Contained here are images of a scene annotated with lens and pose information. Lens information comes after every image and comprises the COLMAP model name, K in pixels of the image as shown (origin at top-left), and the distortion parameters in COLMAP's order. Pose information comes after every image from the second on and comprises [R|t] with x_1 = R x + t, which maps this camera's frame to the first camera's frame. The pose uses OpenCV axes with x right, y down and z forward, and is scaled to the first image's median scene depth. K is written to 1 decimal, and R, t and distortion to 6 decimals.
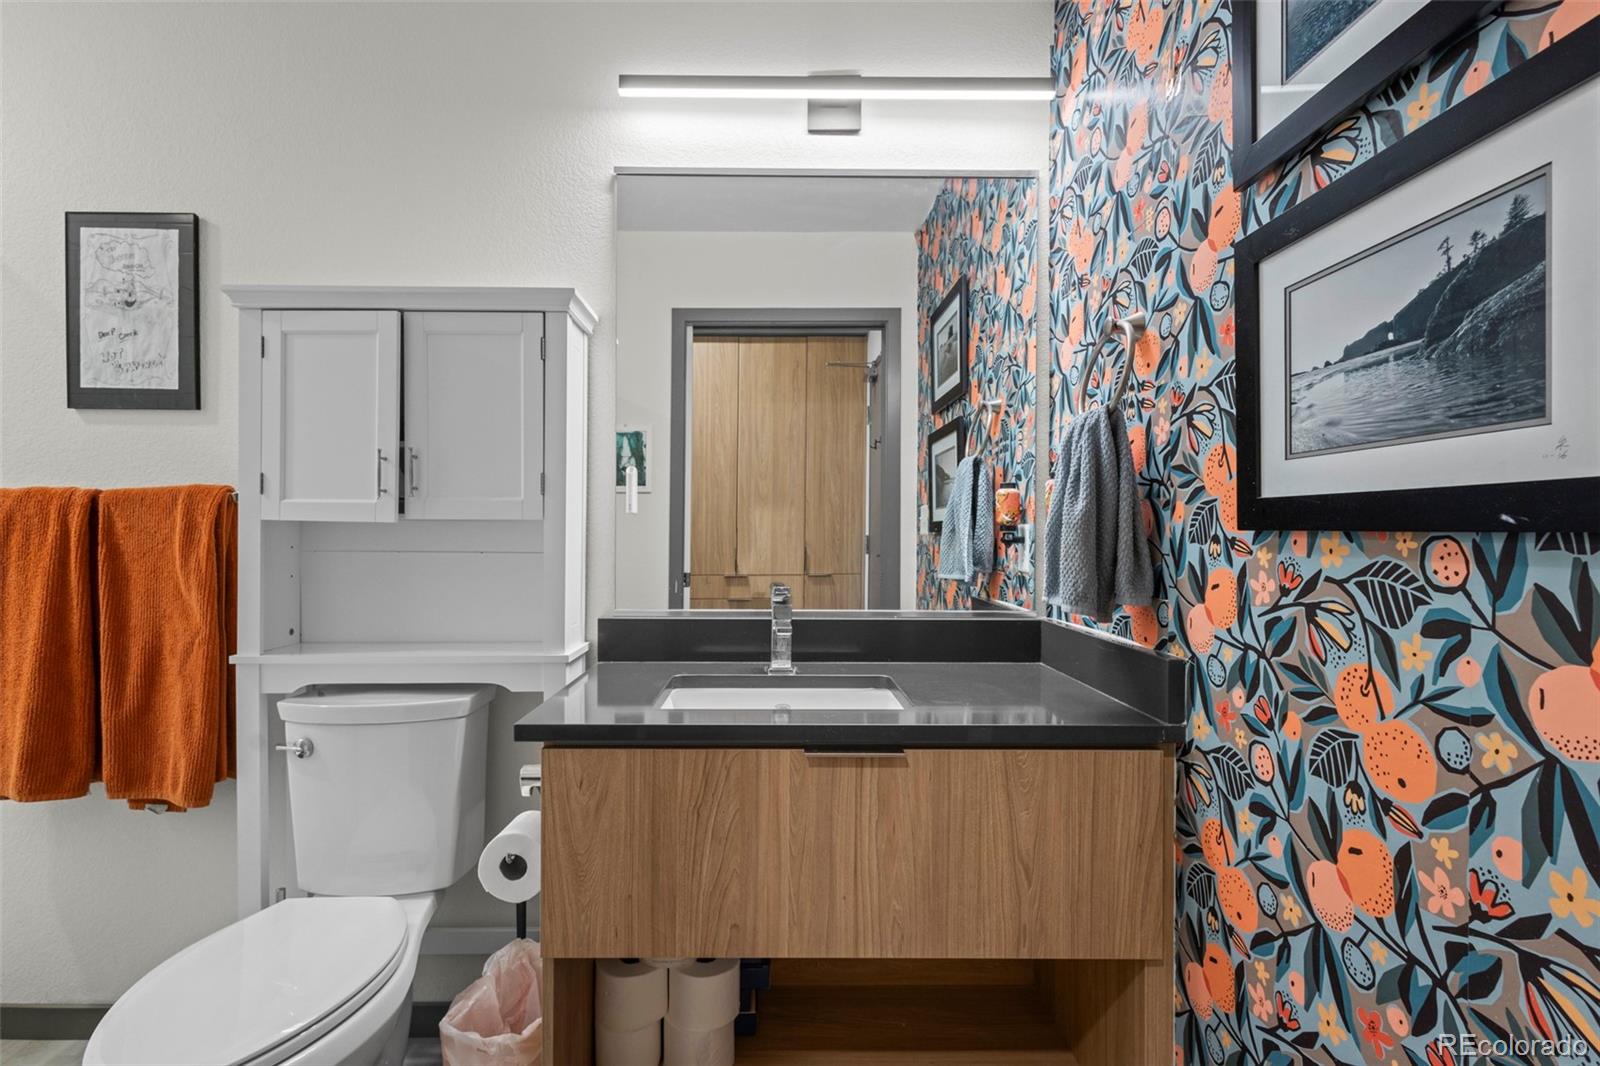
lens RADIAL K [[734.5, 0, 788.1], [0, 734.5, 532.0], [0, 0, 1]] dist [0.013073, -0.004748]
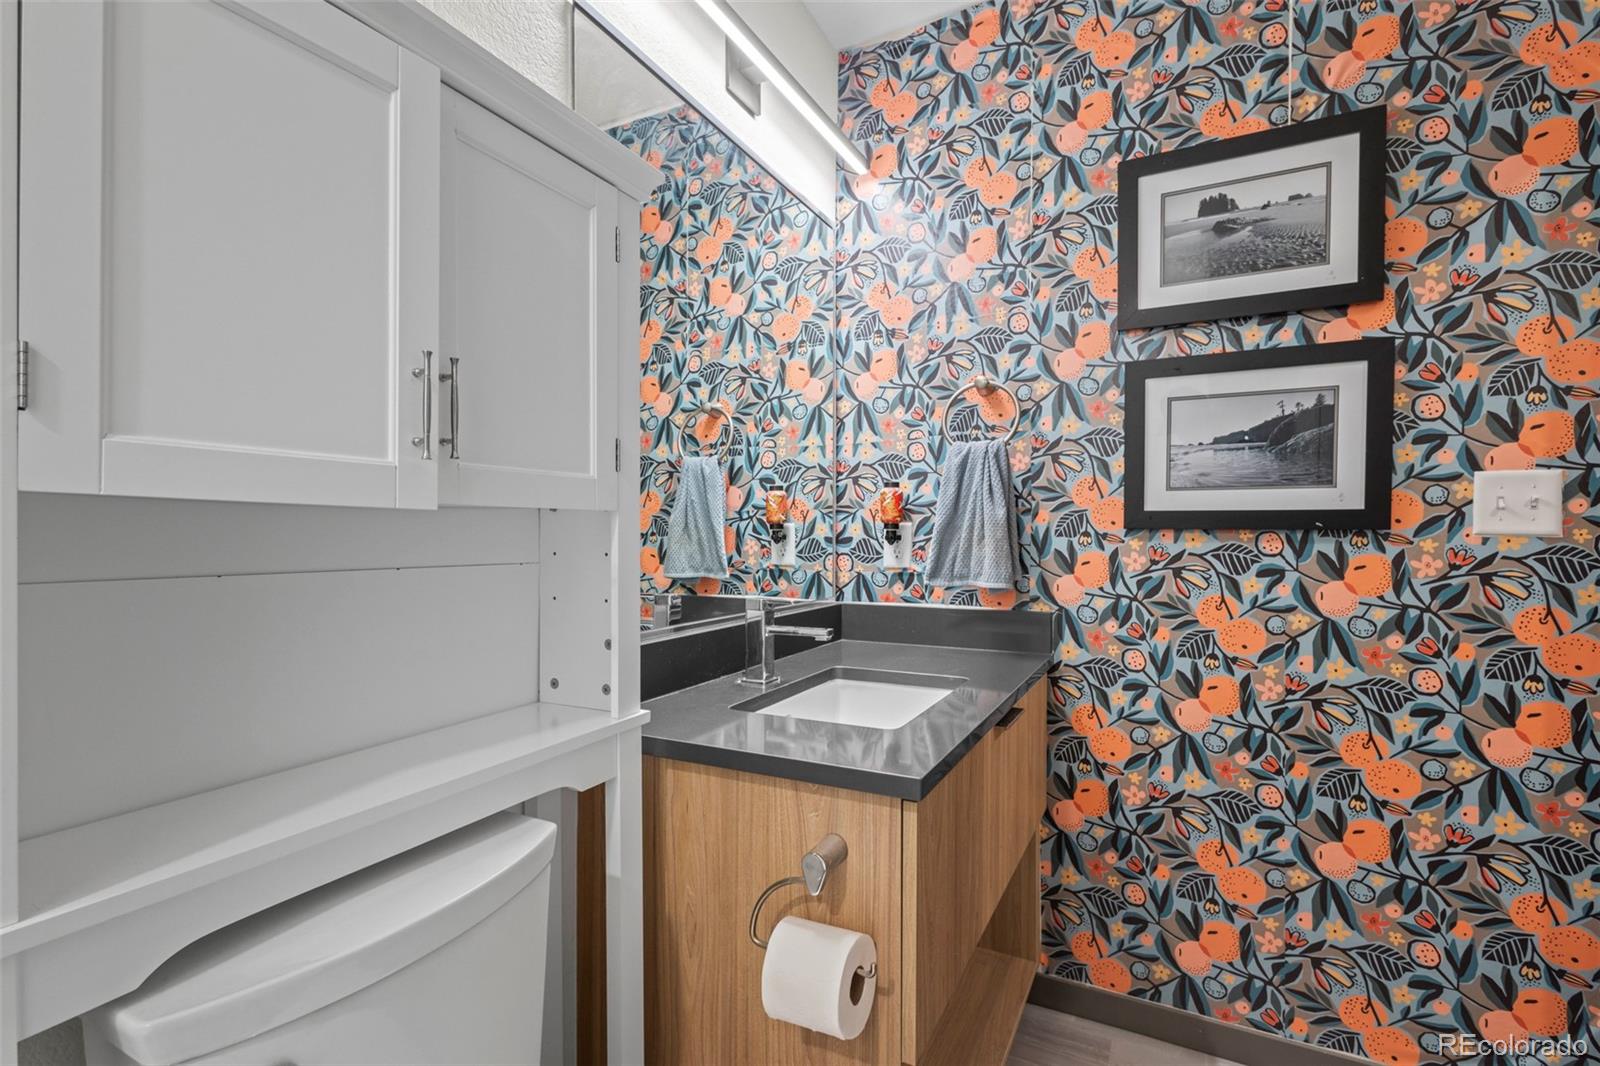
lens RADIAL K [[734.5, 0, 794.5], [0, 734.5, 534.3], [0, 0, 1]] dist [0.013073, -0.004748]
pose [[0.480101, -0.005666, 0.877195, -1.429230], [0.000381, 0.999980, 0.006250, -0.000780], [-0.877213, -0.002667, 0.480094, 0.957347]]
